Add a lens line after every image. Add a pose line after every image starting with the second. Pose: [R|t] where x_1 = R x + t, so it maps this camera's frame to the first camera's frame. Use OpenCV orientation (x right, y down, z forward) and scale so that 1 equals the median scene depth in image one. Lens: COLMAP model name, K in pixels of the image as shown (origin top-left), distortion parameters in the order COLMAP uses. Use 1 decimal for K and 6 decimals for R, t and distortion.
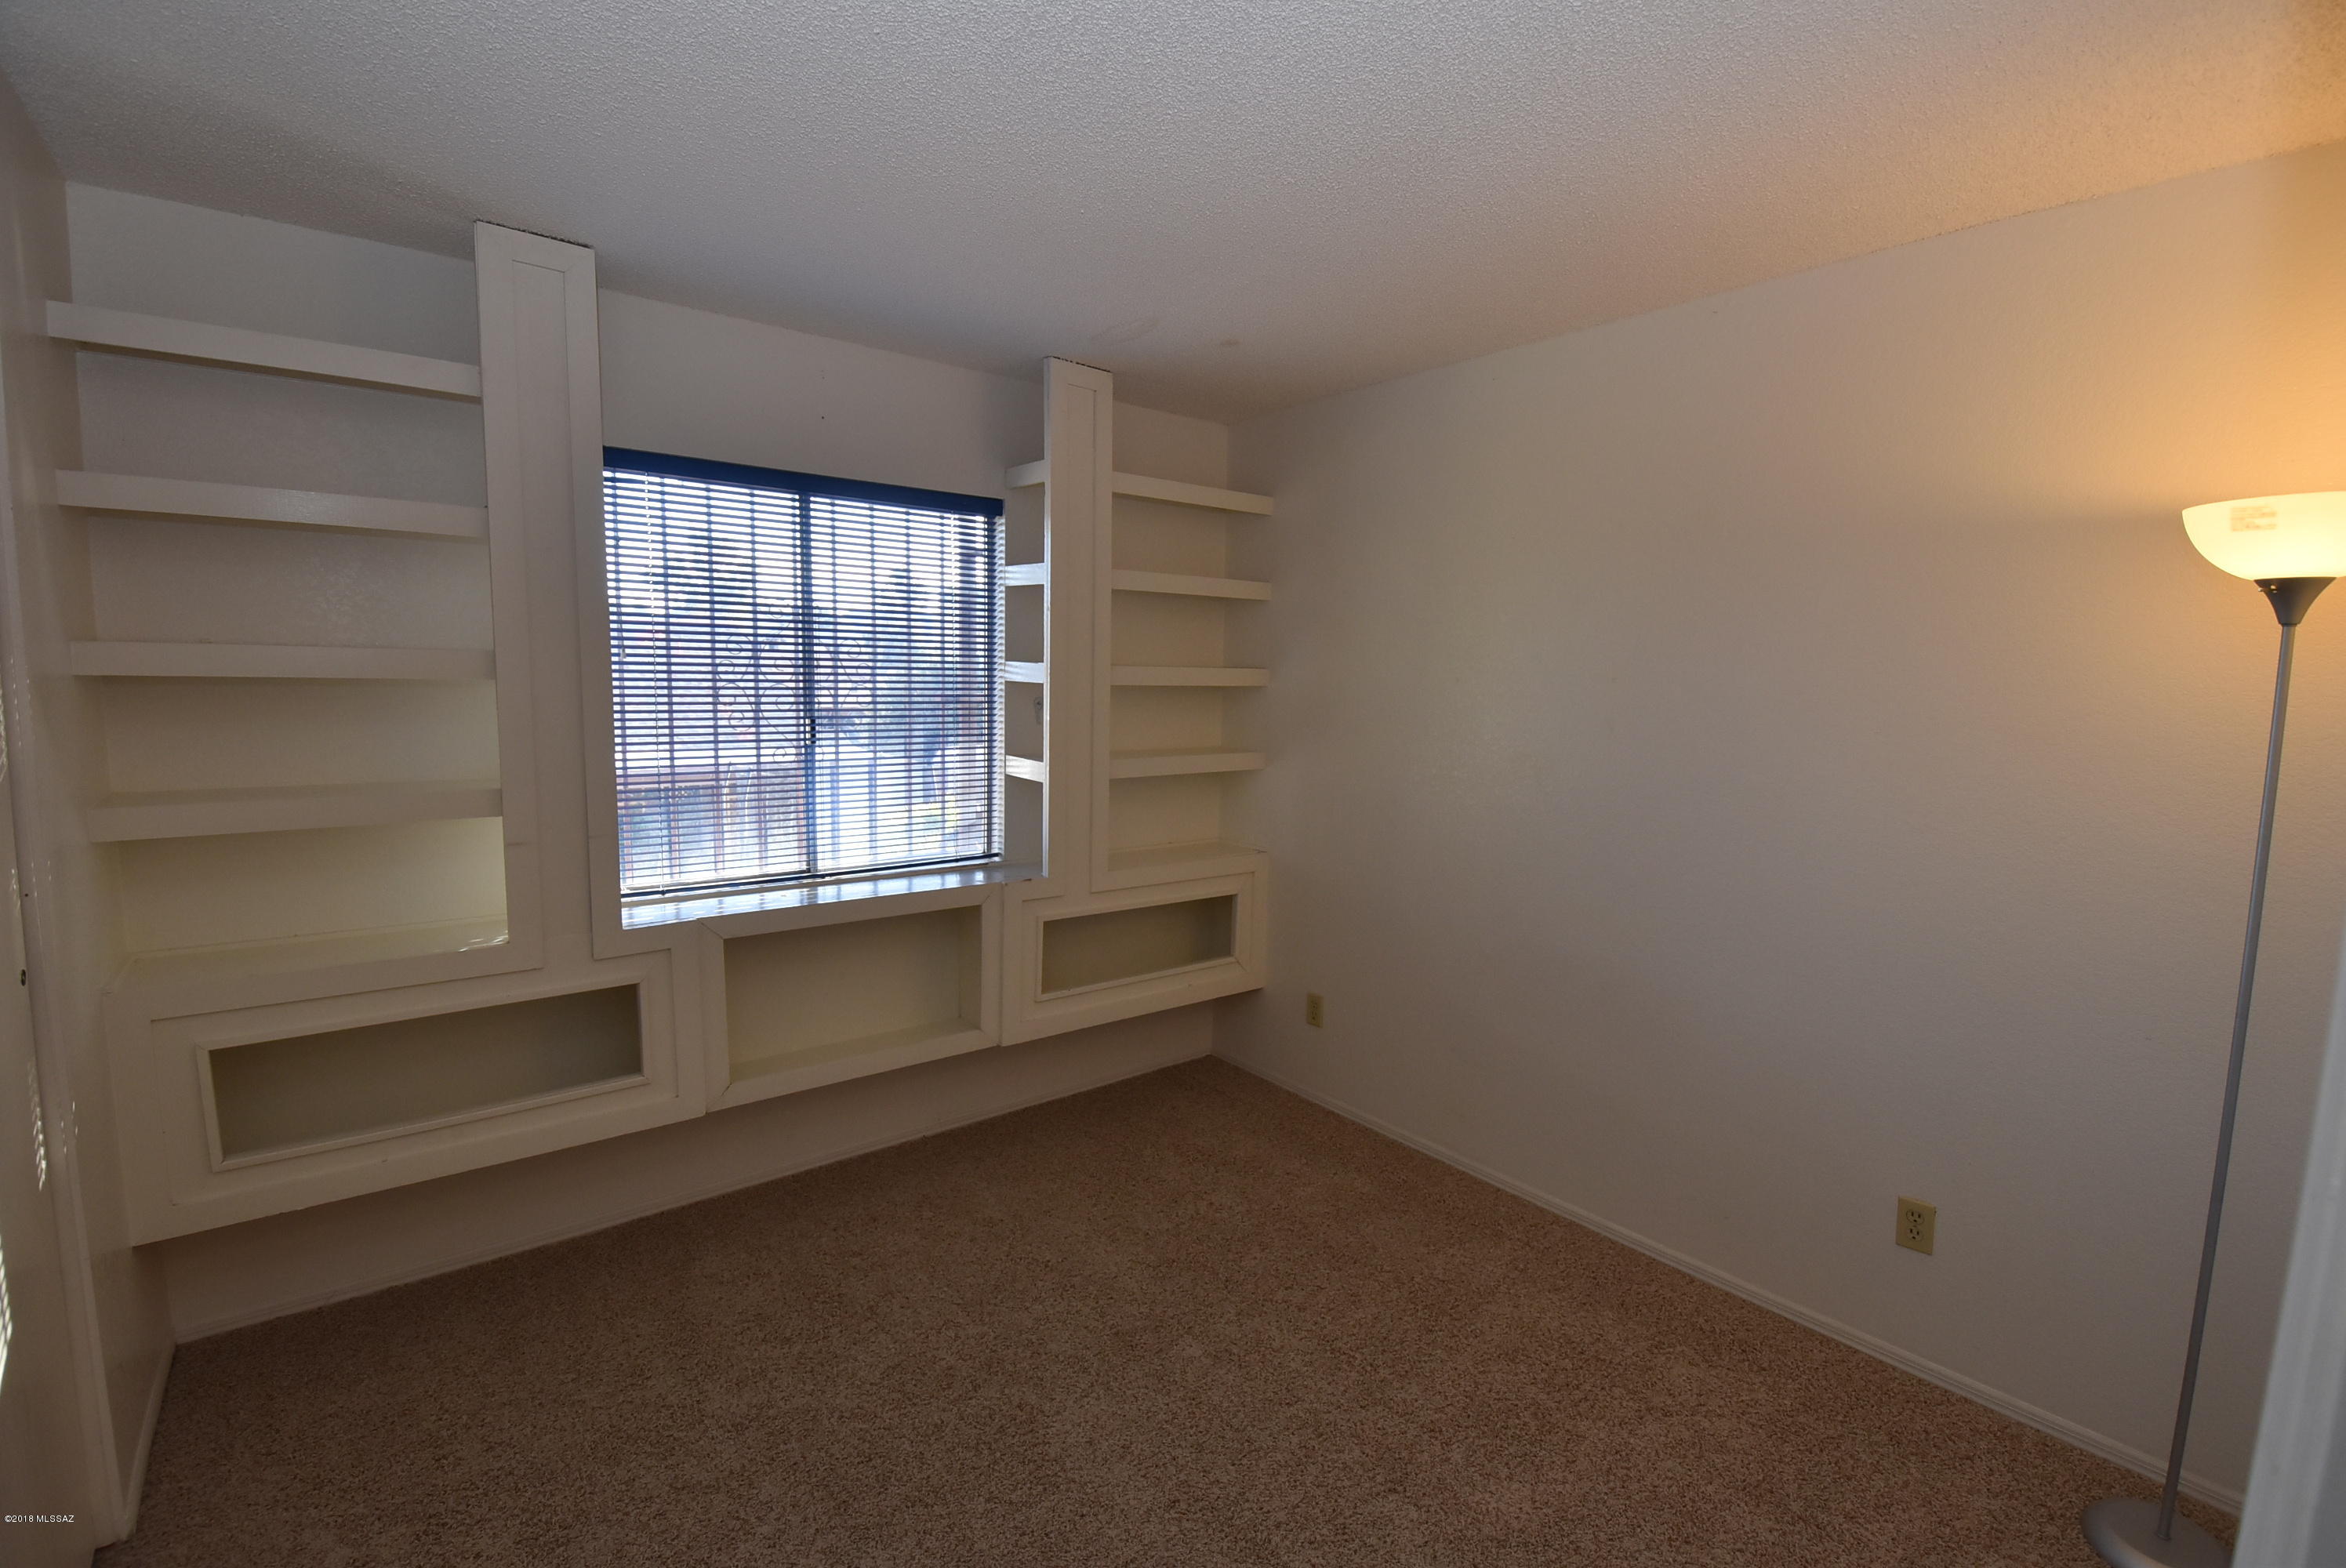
lens RADIAL K [[1026.3, 0, 1190.0], [0, 1026.3, 790.8], [0, 0, 1]] dist [0.023961, -0.027478]
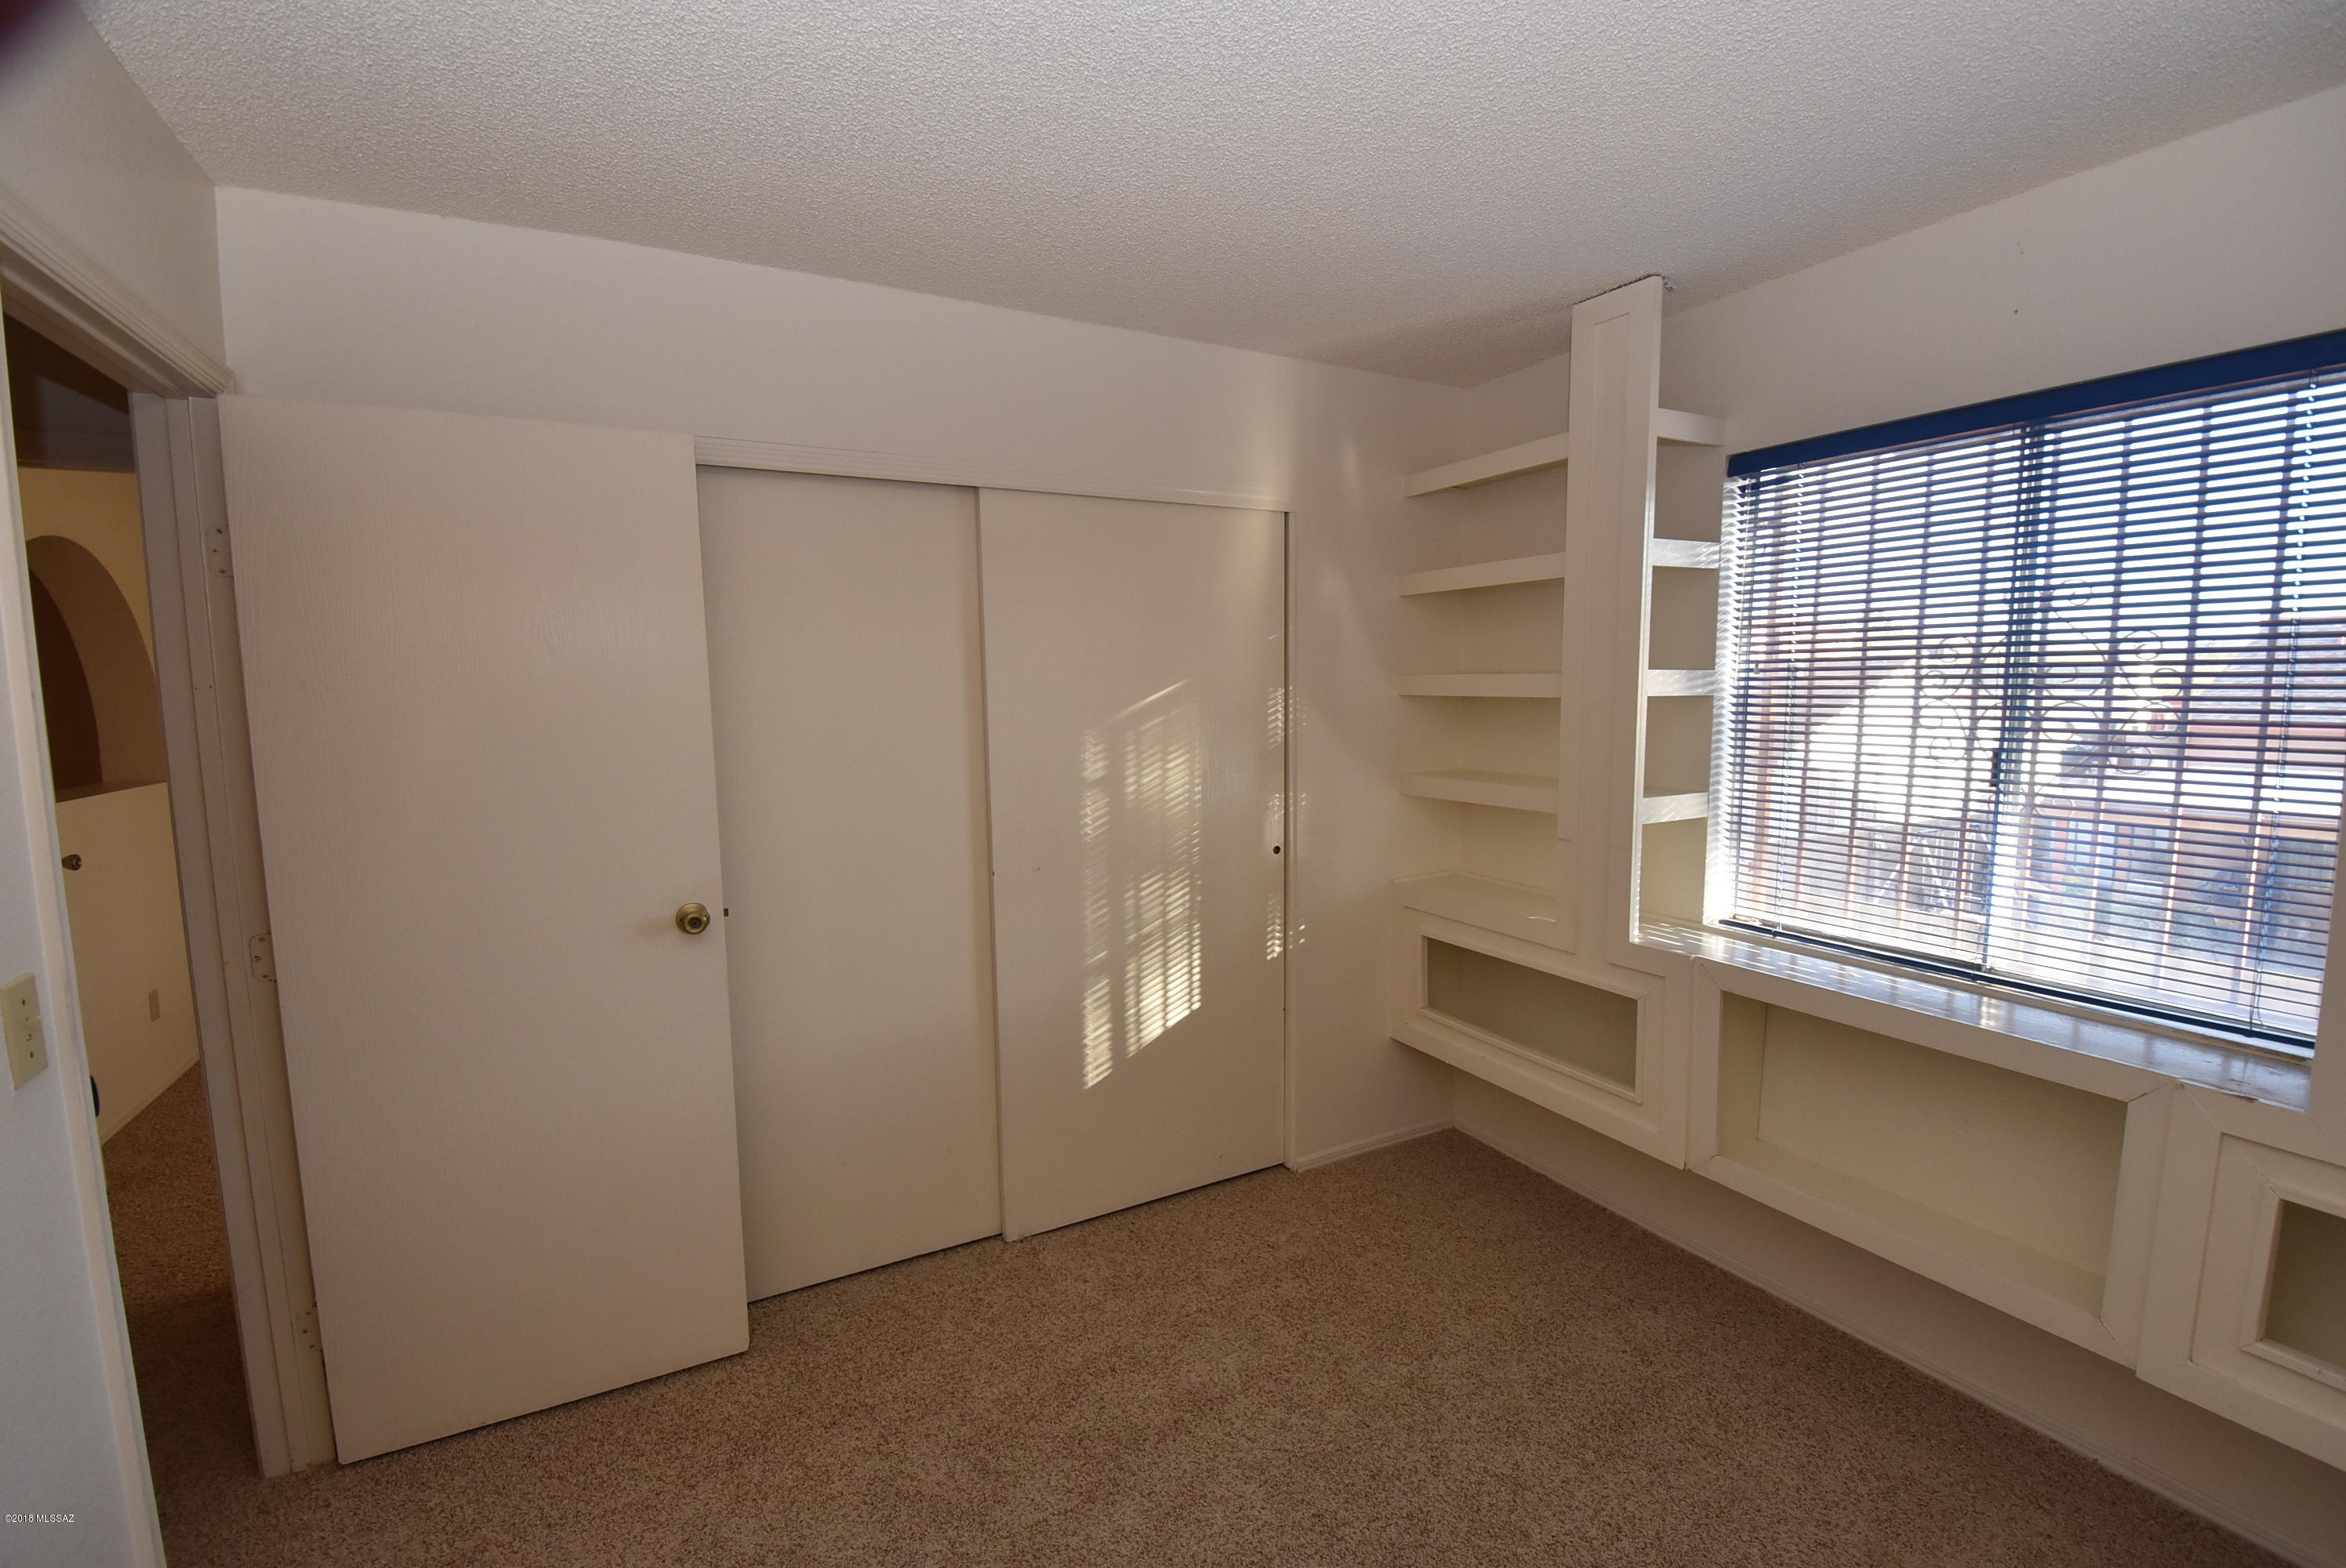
lens RADIAL K [[1026.3, 0, 1190.0], [0, 1026.3, 790.8], [0, 0, 1]] dist [0.023961, -0.027478]
pose [[-0.178551, 0.080020, -0.980671, 0.503675], [-0.106207, 0.989297, 0.100061, -0.067178], [0.978182, 0.122020, -0.168141, 0.715013]]
